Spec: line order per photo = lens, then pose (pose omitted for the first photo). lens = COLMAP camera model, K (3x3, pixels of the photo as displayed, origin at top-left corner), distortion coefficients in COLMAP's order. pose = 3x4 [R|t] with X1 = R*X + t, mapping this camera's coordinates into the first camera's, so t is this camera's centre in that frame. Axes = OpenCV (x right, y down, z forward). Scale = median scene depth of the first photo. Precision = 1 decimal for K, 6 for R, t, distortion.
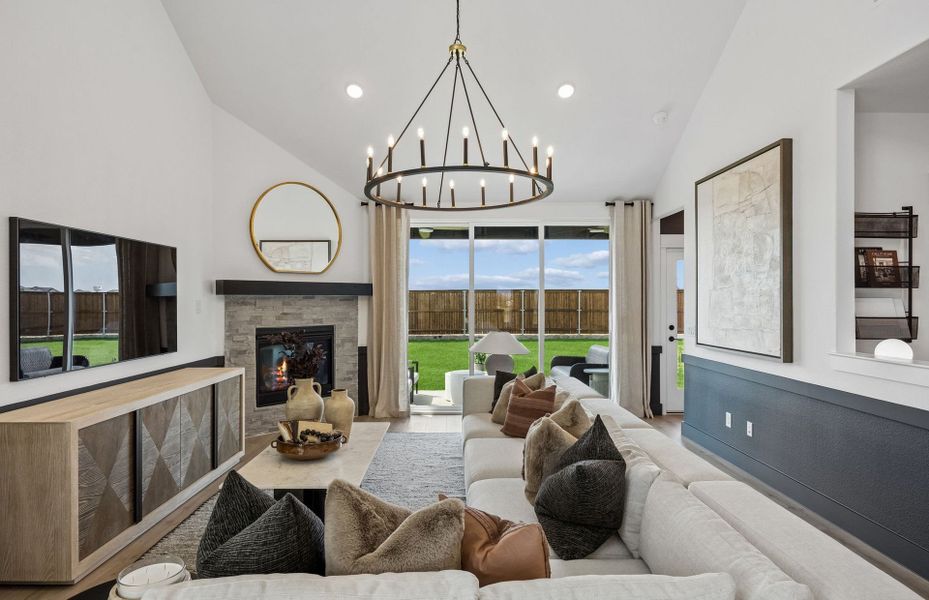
lens RADIAL K [[498.2, 0, 461.3], [0, 498.2, 301.5], [0, 0, 1]] dist [-0.027312, 0.001723]
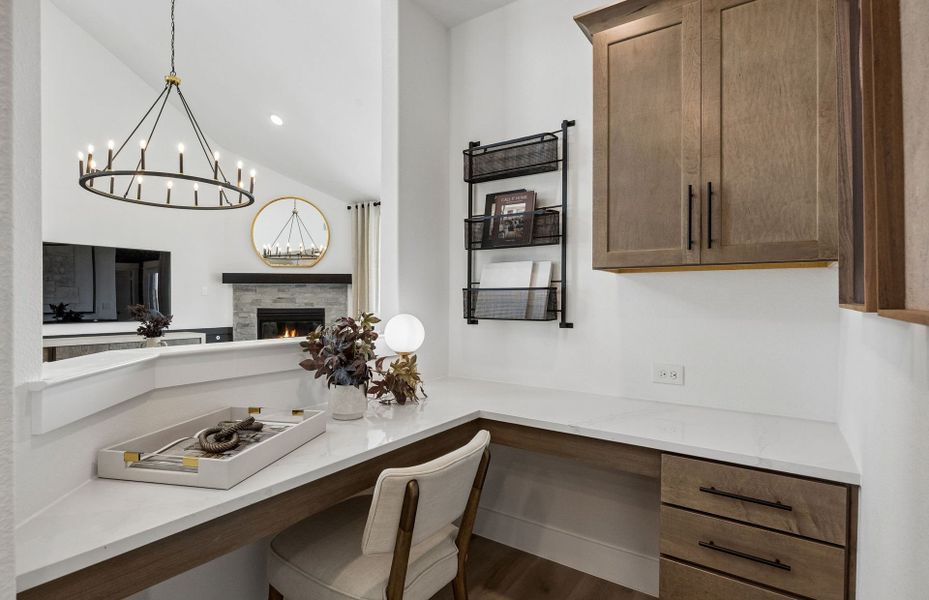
lens RADIAL K [[467.8, 0, 462.0], [0, 467.8, 301.4], [0, 0, 1]] dist [-0.004786, -0.000139]
pose [[0.815503, 0.002218, -0.578748, 0.800417], [-0.001779, 0.999998, 0.001325, 0.032617], [0.578750, -0.000051, 0.815505, 0.282009]]
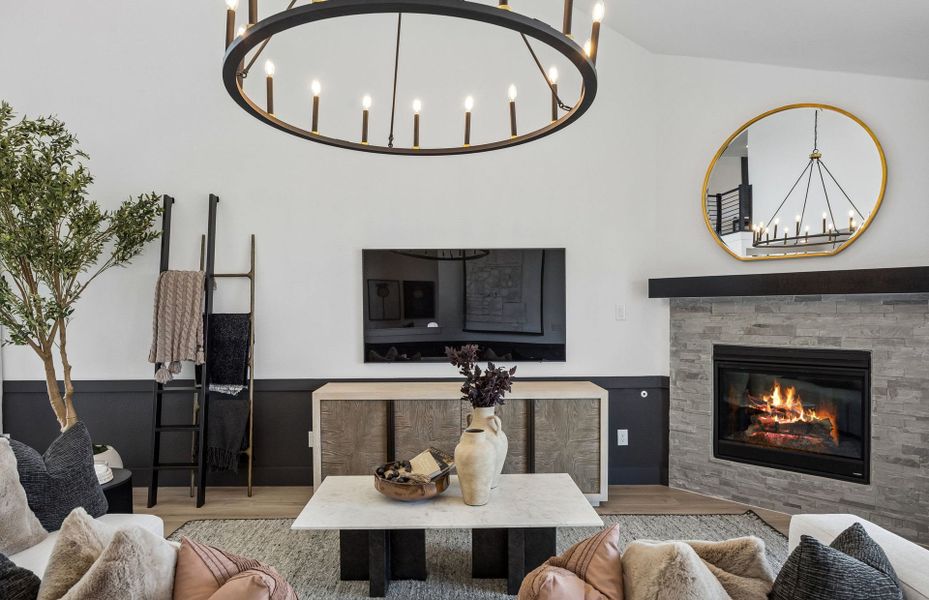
lens RADIAL K [[552.2, 0, 456.3], [0, 552.2, 323.2], [0, 0, 1]] dist [-0.000765, 0.000208]
pose [[-0.001287, 0.027321, -0.999626, 0.370444], [0.004182, 0.999618, 0.027315, 0.000991], [0.999990, -0.004145, -0.001401, 0.647125]]
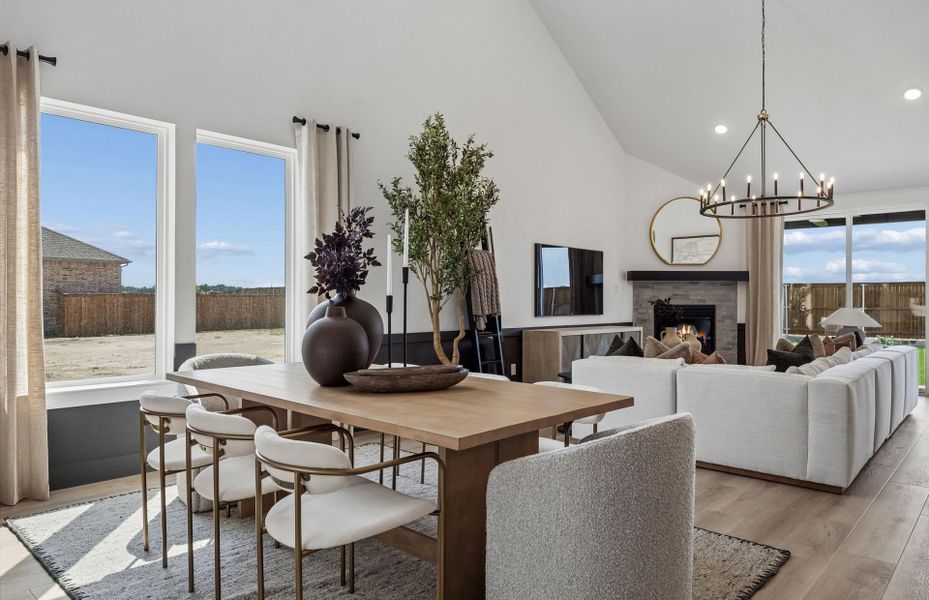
lens RADIAL K [[552.2, 0, 469.3], [0, 552.2, 300.6], [0, 0, 1]] dist [-0.000765, 0.000208]
pose [[0.720544, 0.005903, -0.693385, 0.306818], [-0.005628, 0.999981, 0.002664, 0.041967], [0.693387, 0.001983, 0.720563, -0.515427]]
